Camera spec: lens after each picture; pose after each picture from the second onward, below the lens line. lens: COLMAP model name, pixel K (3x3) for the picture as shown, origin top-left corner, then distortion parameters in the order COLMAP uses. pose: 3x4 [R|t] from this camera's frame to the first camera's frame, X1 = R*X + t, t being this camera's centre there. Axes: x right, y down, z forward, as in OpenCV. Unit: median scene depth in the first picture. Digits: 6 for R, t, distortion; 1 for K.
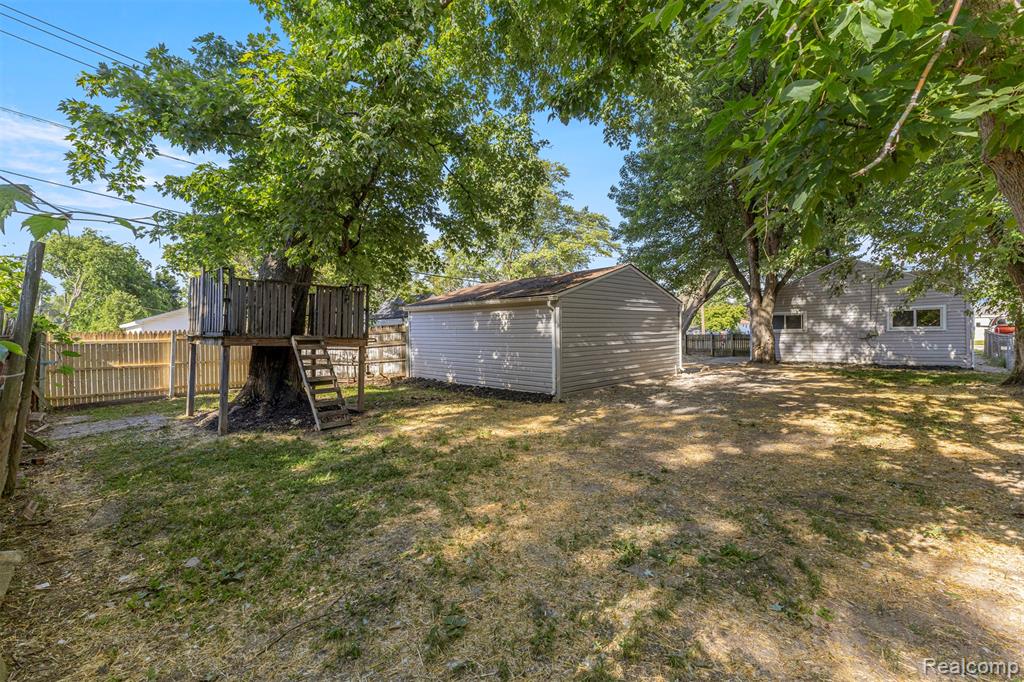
lens RADIAL K [[440.8, 0, 510.4], [0, 440.8, 338.2], [0, 0, 1]] dist [0.011086, -0.002851]
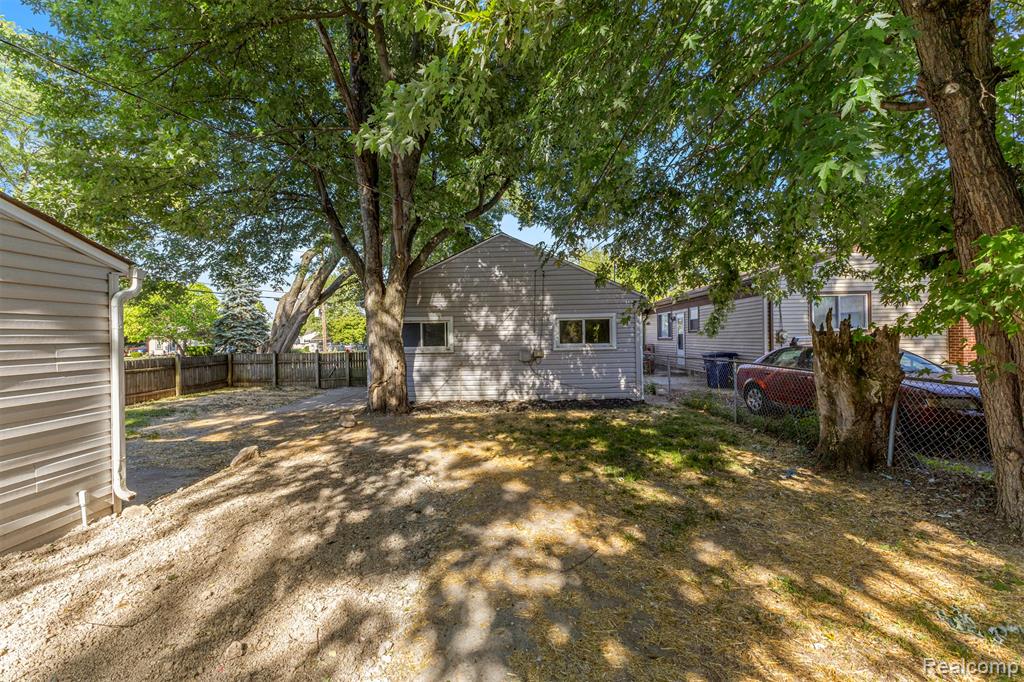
lens RADIAL K [[440.8, 0, 504.9], [0, 440.8, 339.4], [0, 0, 1]] dist [0.011086, -0.002851]
pose [[0.720936, 0.002665, 0.692996, 0.445236], [0.012956, 0.999766, -0.017323, -0.028847], [-0.692880, 0.021467, 0.720733, 0.754065]]
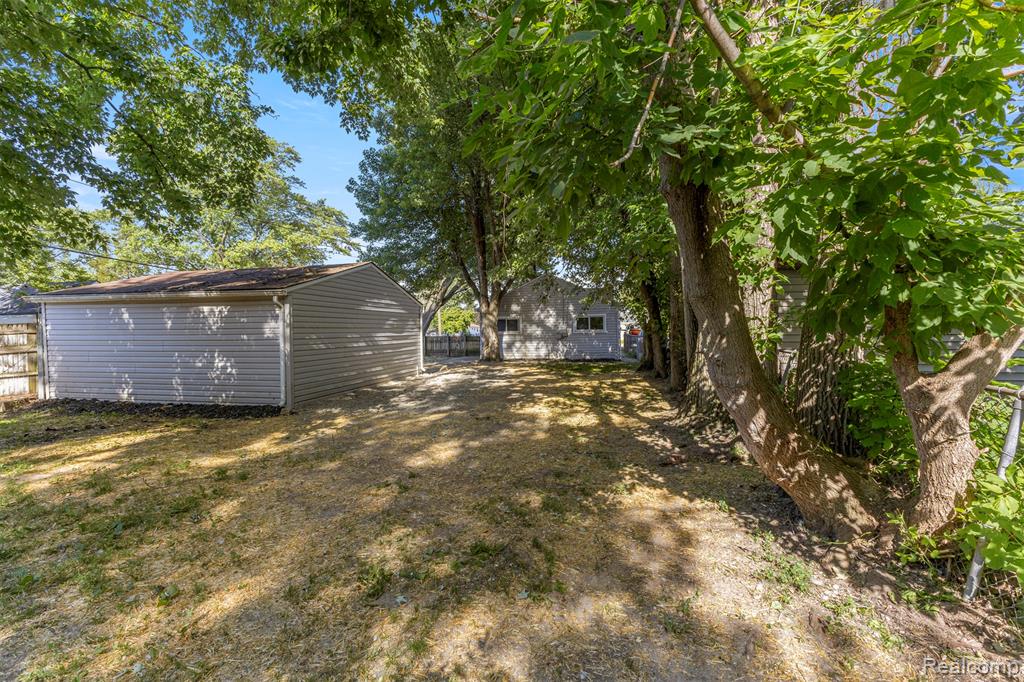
lens RADIAL K [[440.8, 0, 512.9], [0, 440.8, 341.2], [0, 0, 1]] dist [0.011086, -0.002851]
pose [[0.838096, -0.008811, 0.545452, 0.004837], [0.008086, 0.999960, 0.003728, 0.002472], [-0.545463, 0.001287, 0.838134, 0.031021]]
